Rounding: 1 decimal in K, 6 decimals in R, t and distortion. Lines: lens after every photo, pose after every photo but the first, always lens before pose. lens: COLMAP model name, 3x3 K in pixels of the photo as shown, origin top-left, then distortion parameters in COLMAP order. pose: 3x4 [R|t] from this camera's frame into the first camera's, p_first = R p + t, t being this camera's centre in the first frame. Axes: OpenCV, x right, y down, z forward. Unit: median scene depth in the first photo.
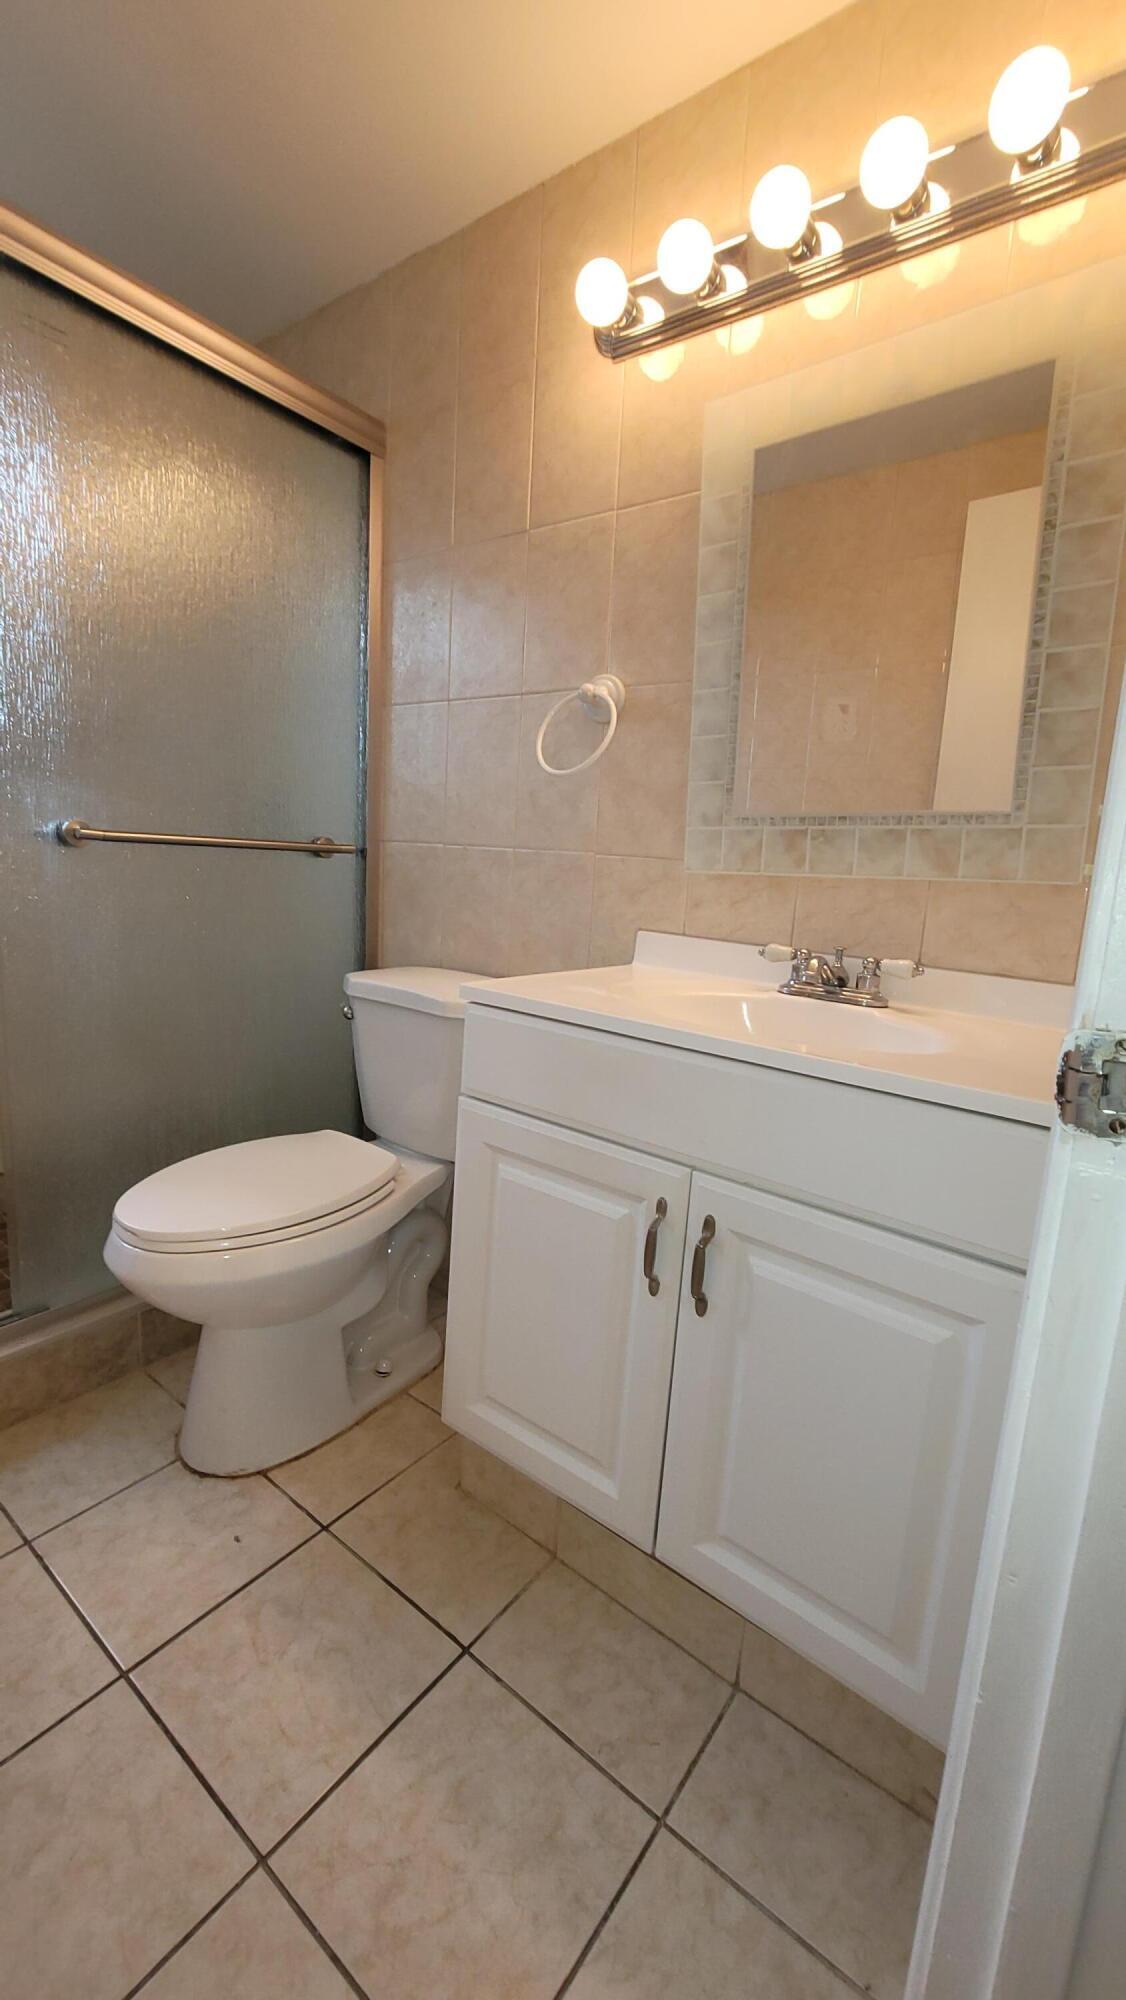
lens RADIAL K [[817.0, 0, 546.9], [0, 817.0, 1009.8], [0, 0, 1]] dist [-0.003710, 0.001967]
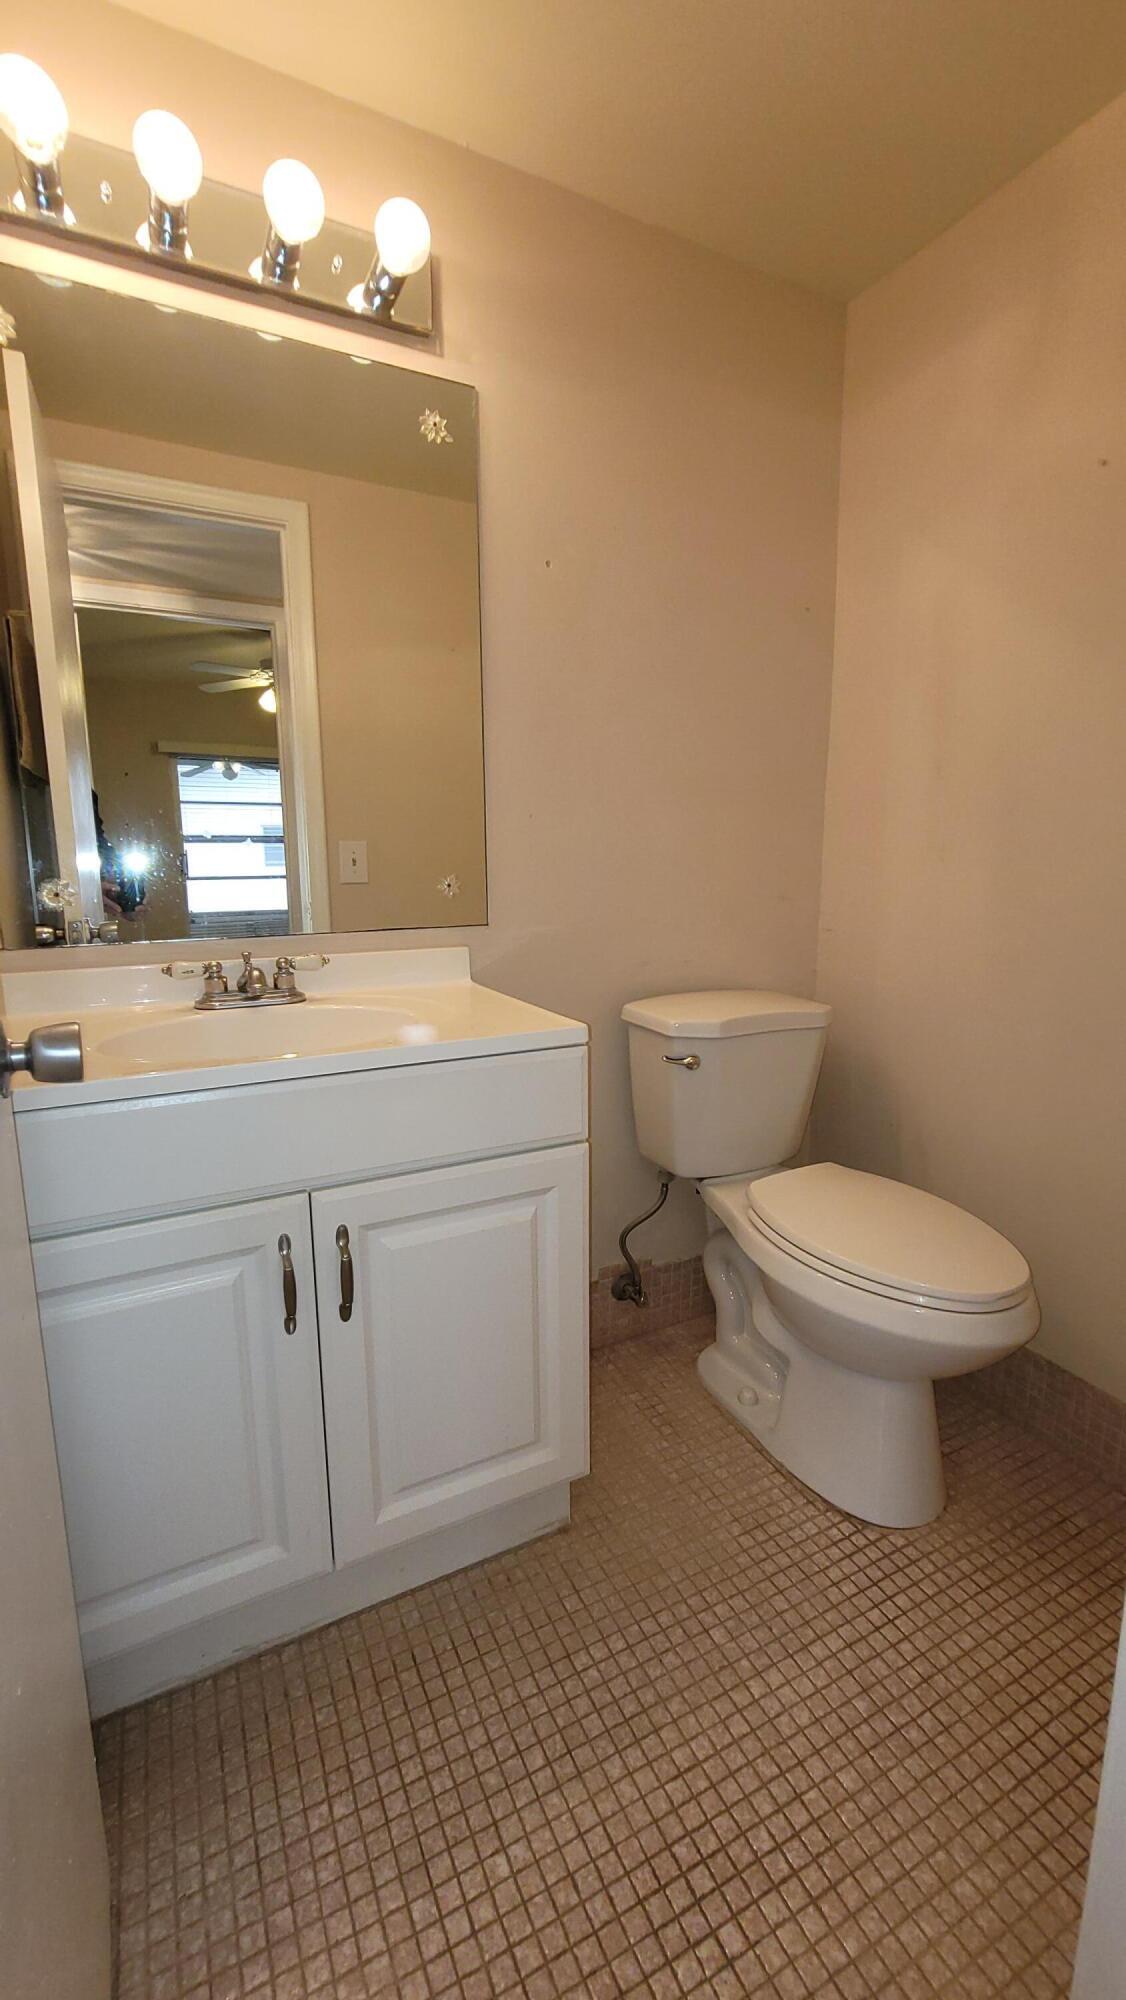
lens RADIAL K [[817.0, 0, 563.0], [0, 817.0, 985.6], [0, 0, 1]] dist [-0.003710, 0.001967]
pose [[0.432285, -0.222952, 0.873740, -0.395131], [0.205772, 0.967777, 0.145142, -0.105820], [-0.877945, 0.117048, 0.464232, 0.157115]]
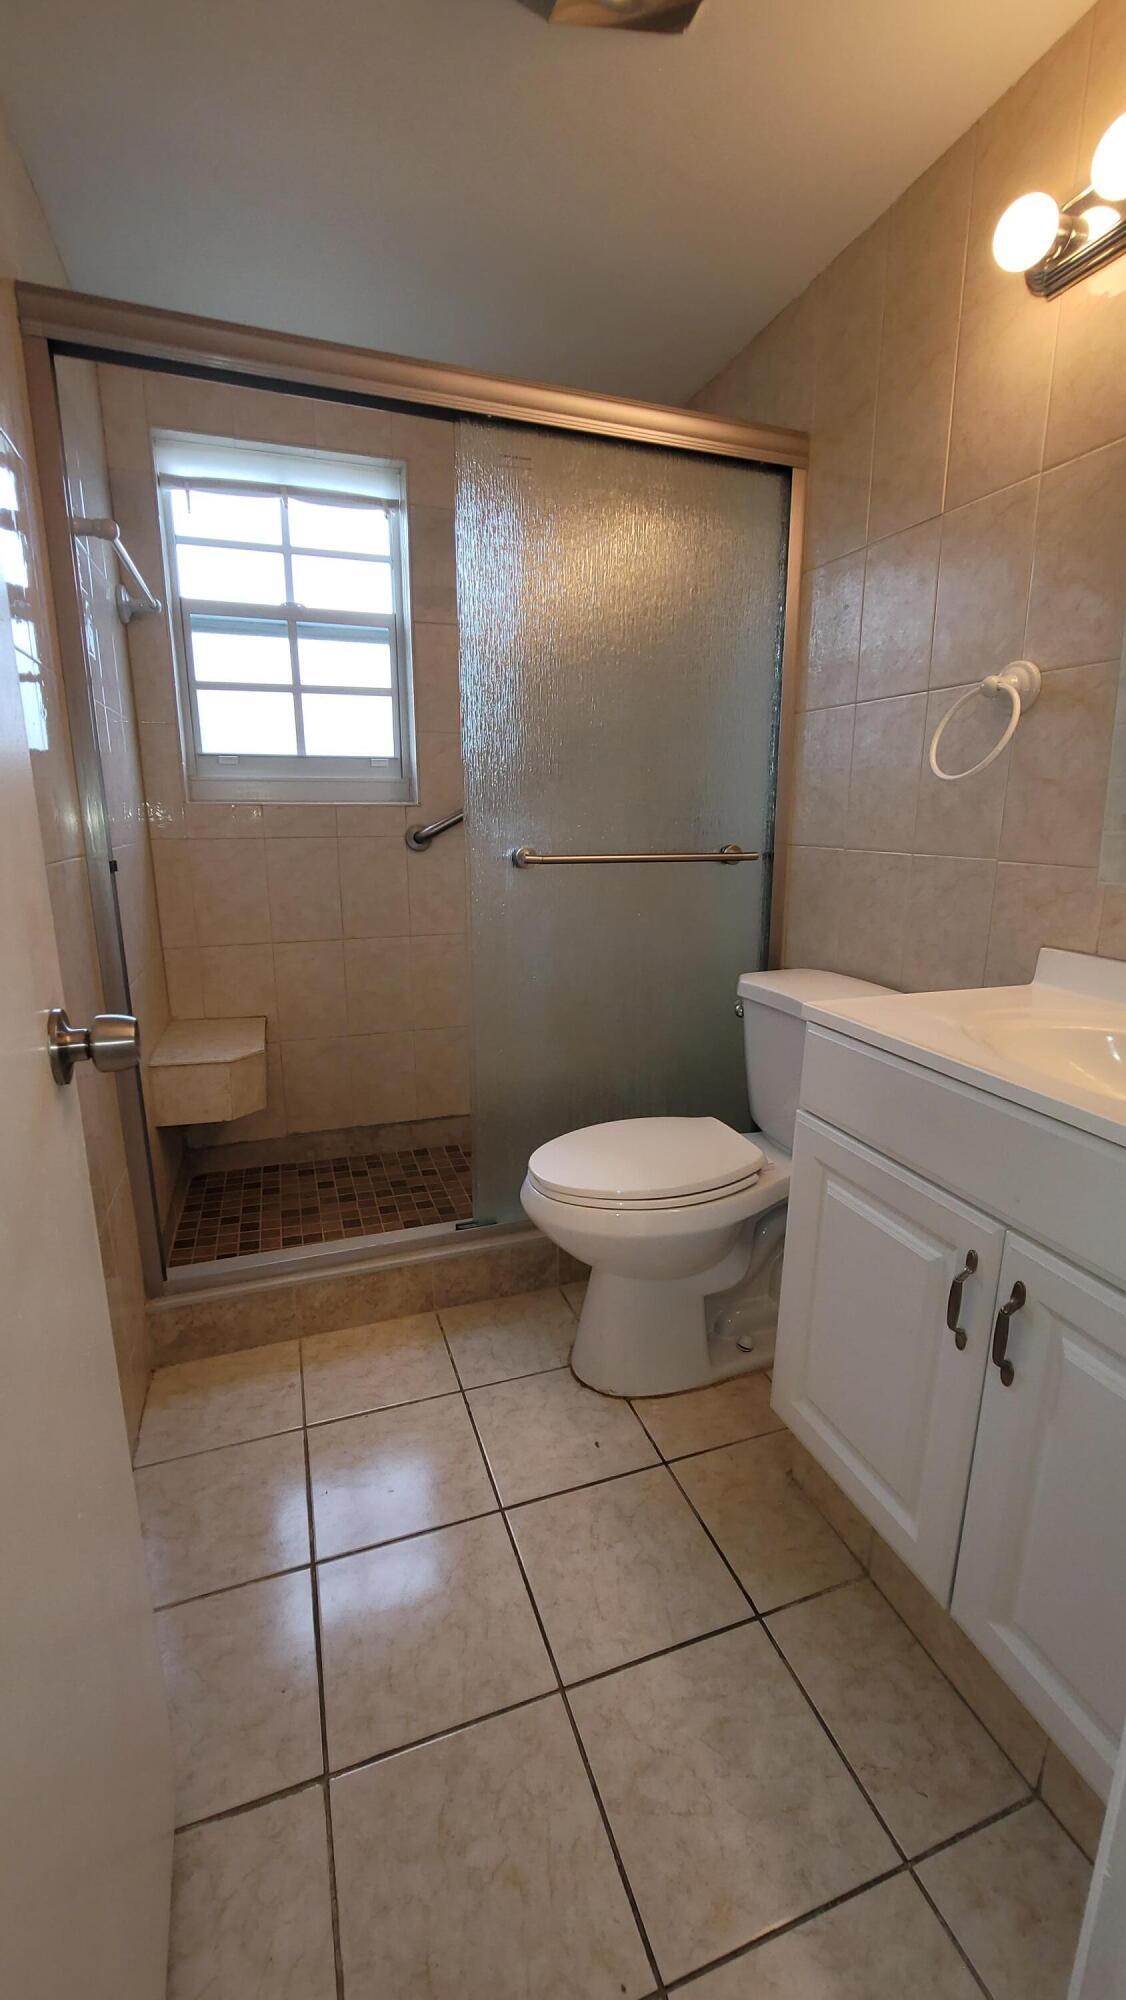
lens RADIAL K [[817.0, 0, 564.2], [0, 817.0, 1009.4], [0, 0, 1]] dist [-0.003710, 0.001967]
pose [[0.838751, 0.072379, -0.539683, 0.179941], [-0.050524, 0.997195, 0.055215, -0.058569], [0.542166, -0.019044, 0.840056, -0.032862]]
